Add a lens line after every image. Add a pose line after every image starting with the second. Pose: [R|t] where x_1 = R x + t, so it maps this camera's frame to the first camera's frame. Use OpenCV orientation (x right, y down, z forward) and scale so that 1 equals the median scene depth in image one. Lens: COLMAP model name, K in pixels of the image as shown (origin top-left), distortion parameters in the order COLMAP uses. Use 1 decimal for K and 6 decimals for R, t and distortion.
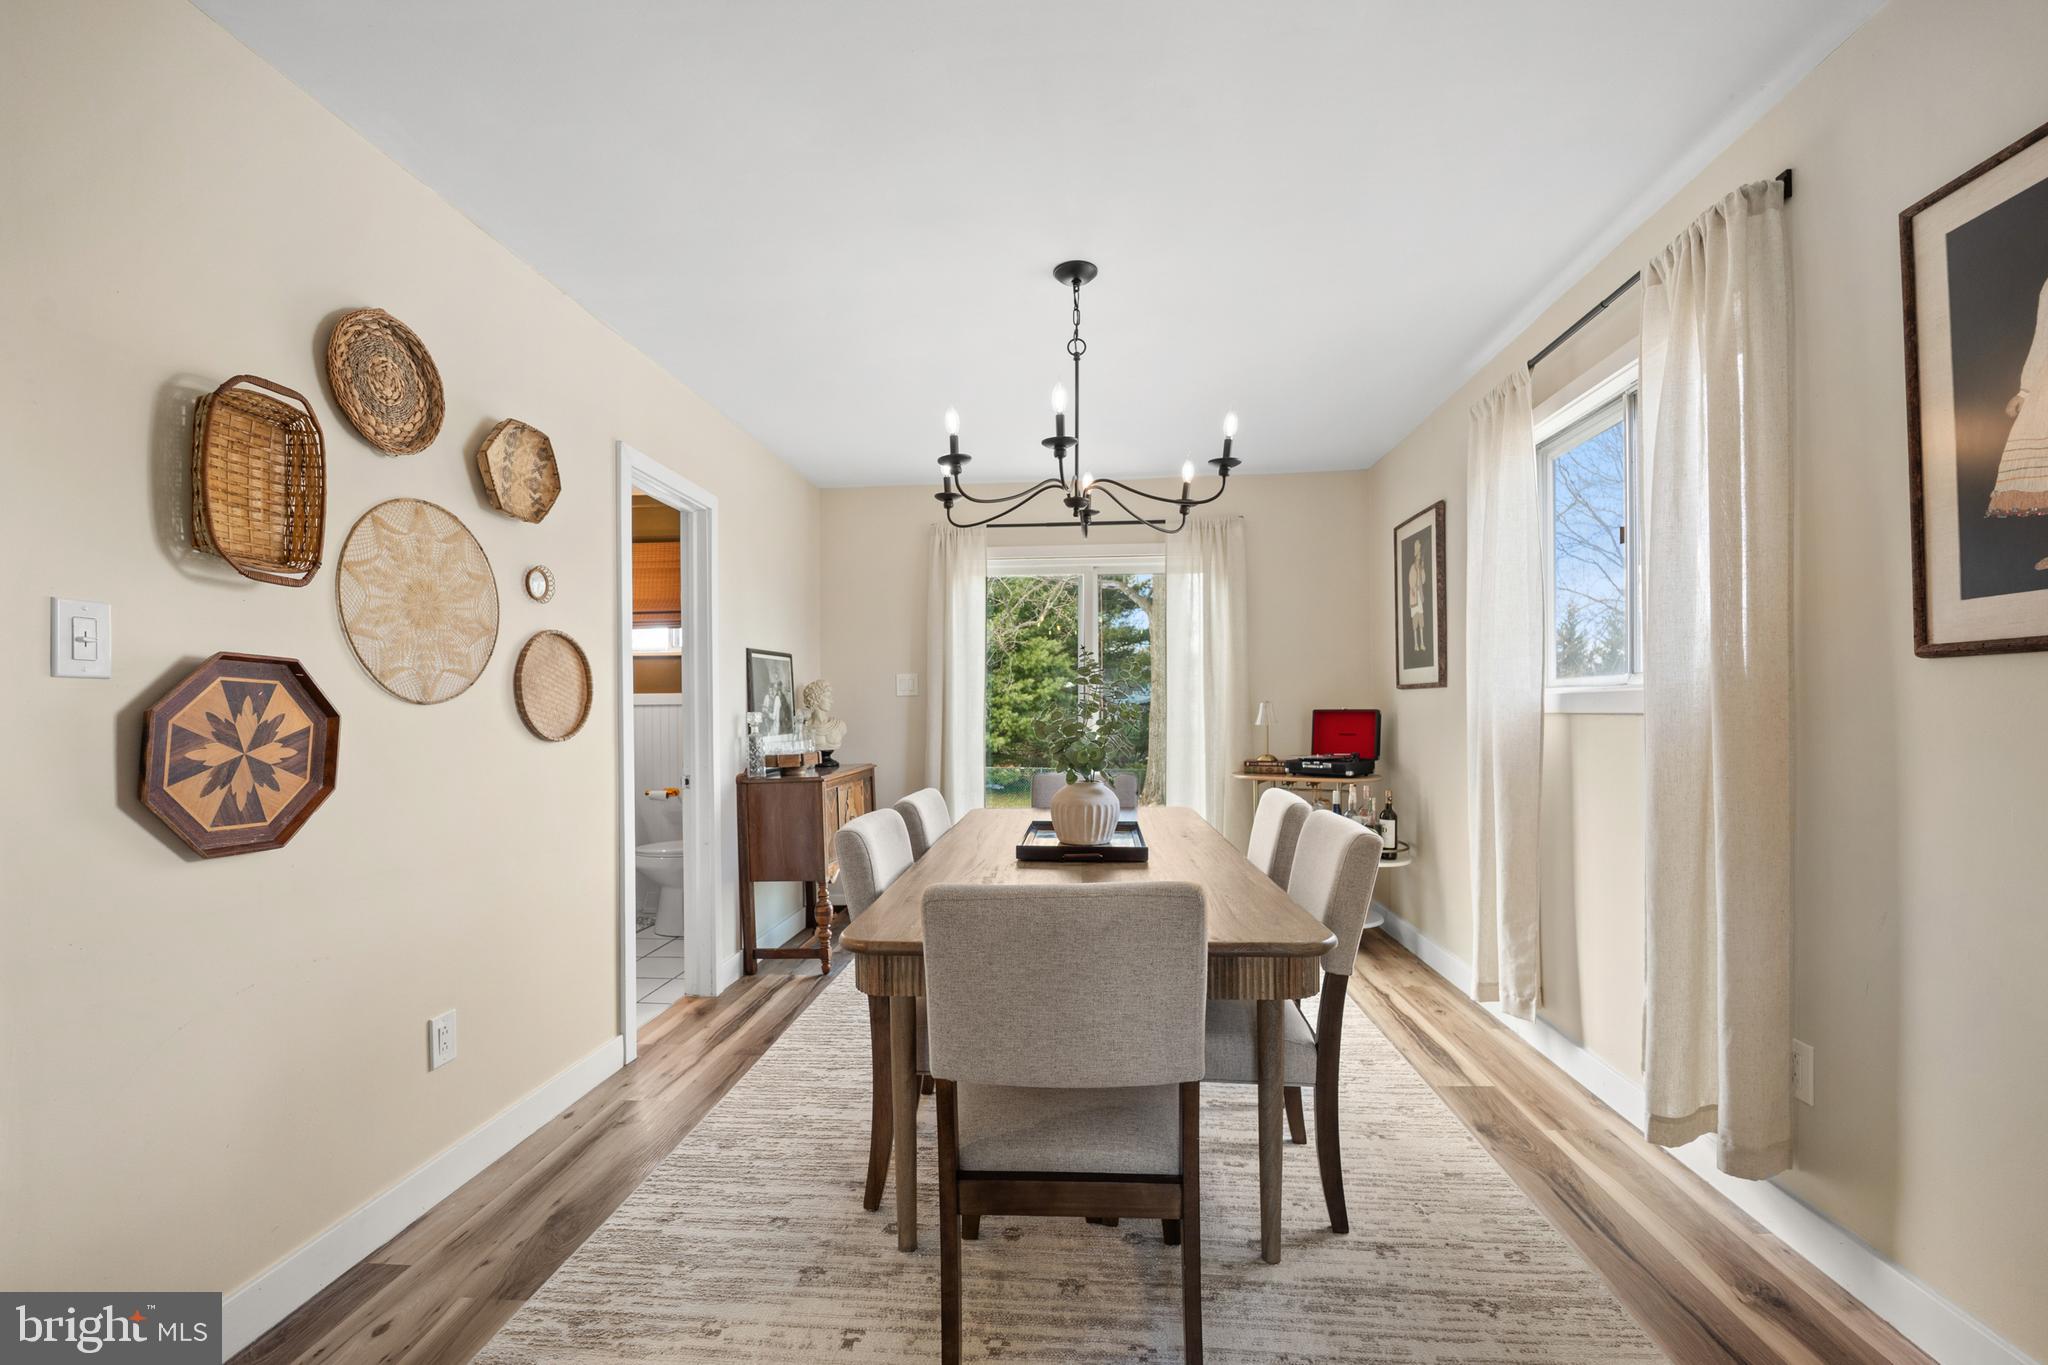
lens RADIAL K [[851.9, 0, 1026.7], [0, 851.9, 699.9], [0, 0, 1]] dist [-0.008933, -0.000111]
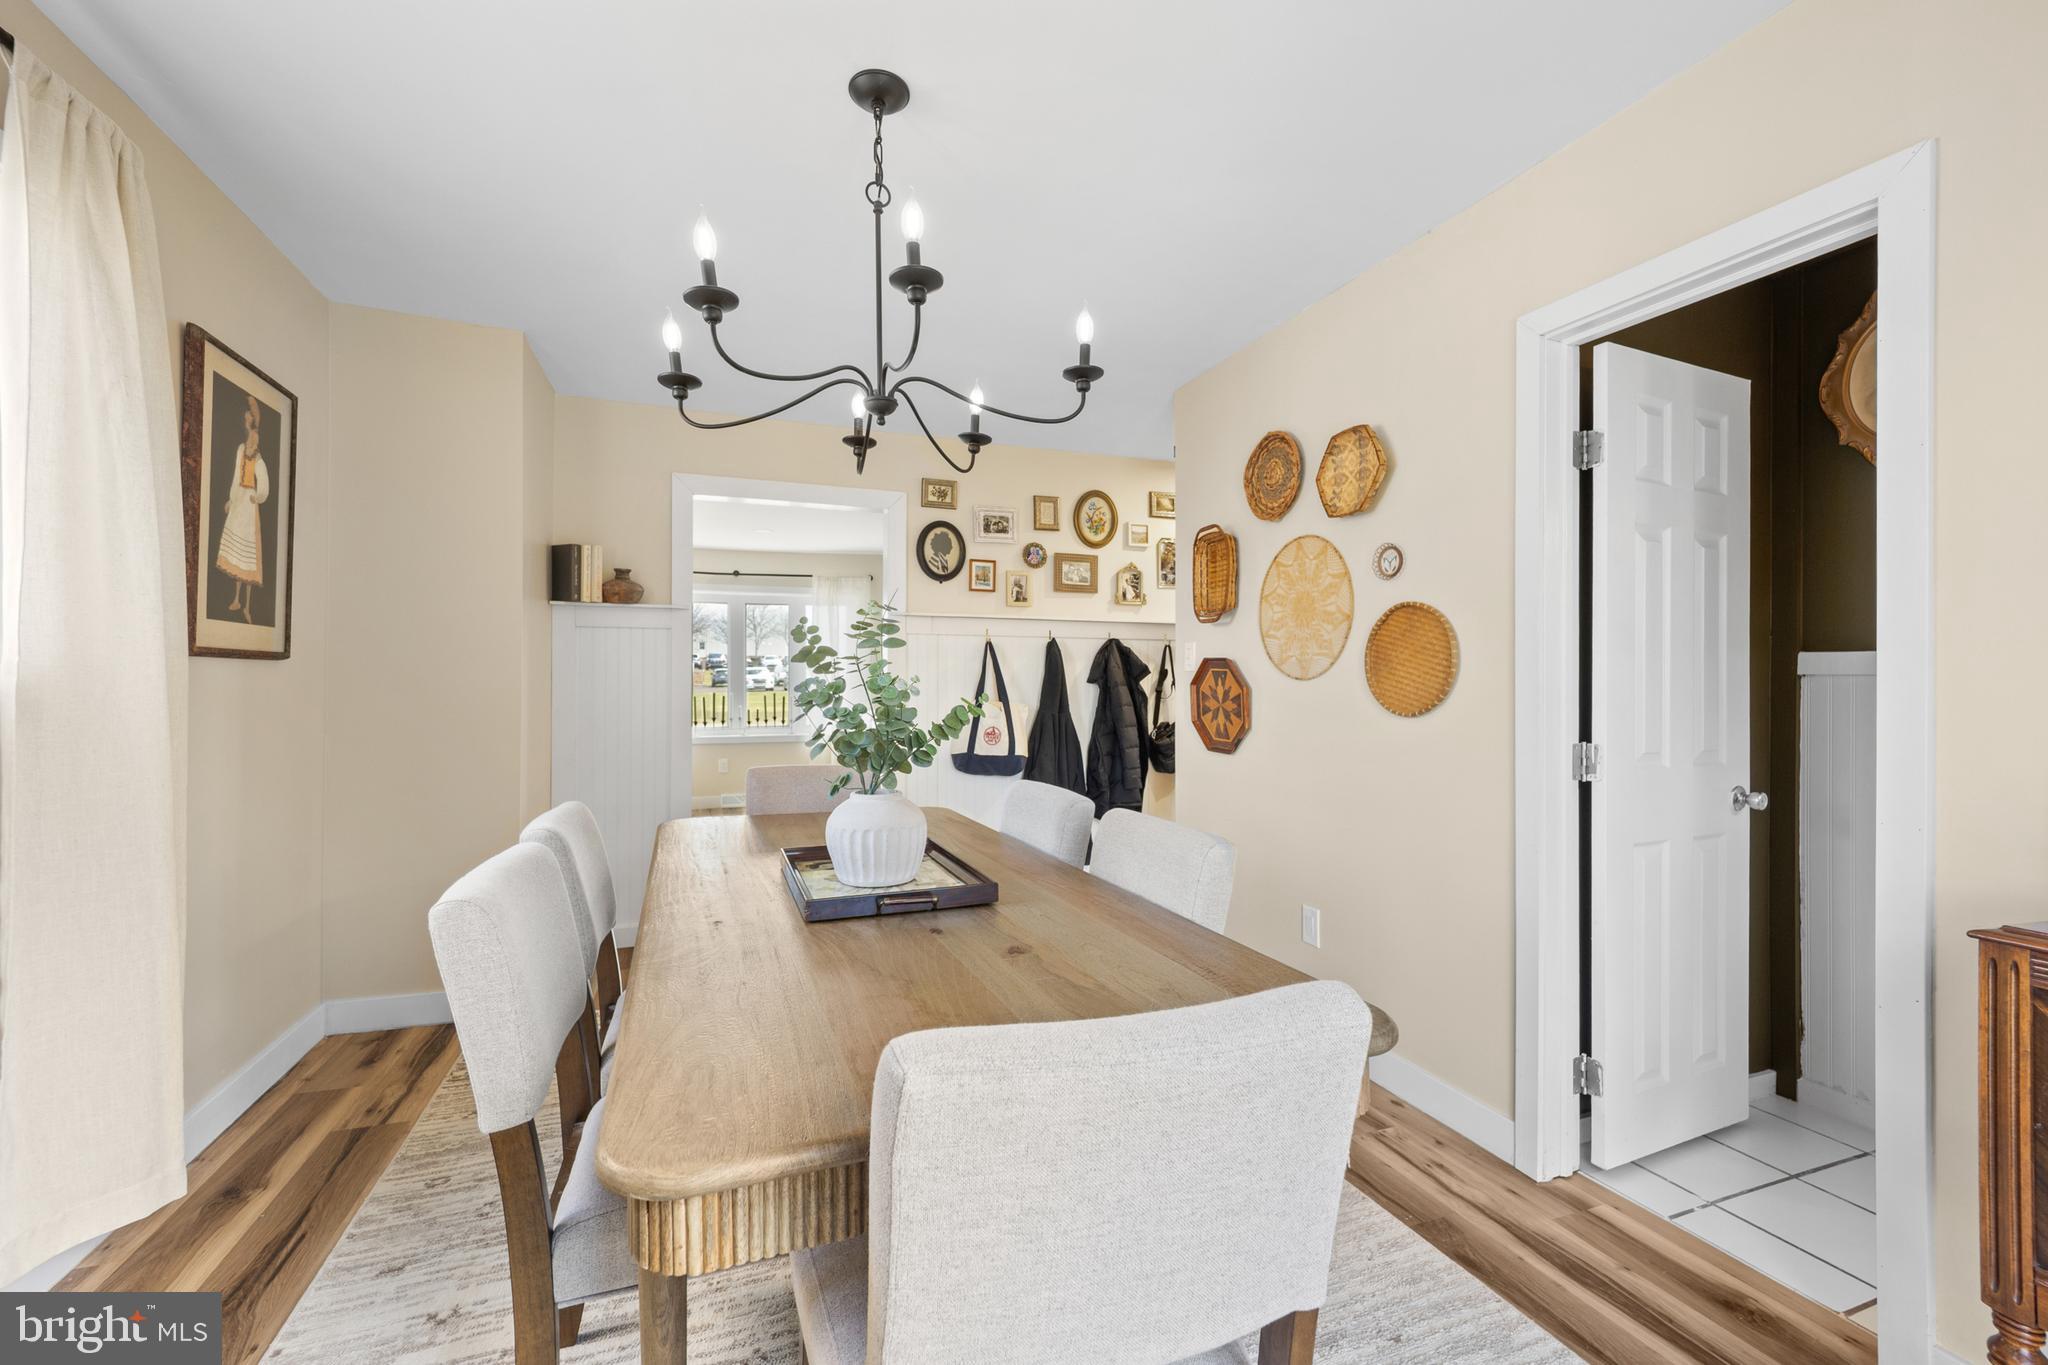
lens RADIAL K [[851.9, 0, 1027.6], [0, 851.9, 681.1], [0, 0, 1]] dist [-0.008933, -0.000111]
pose [[-0.903867, 0.006658, -0.427762, 0.381490], [0.012257, 0.999871, -0.010336, 0.019870], [0.427638, -0.014585, -0.903832, 2.579734]]
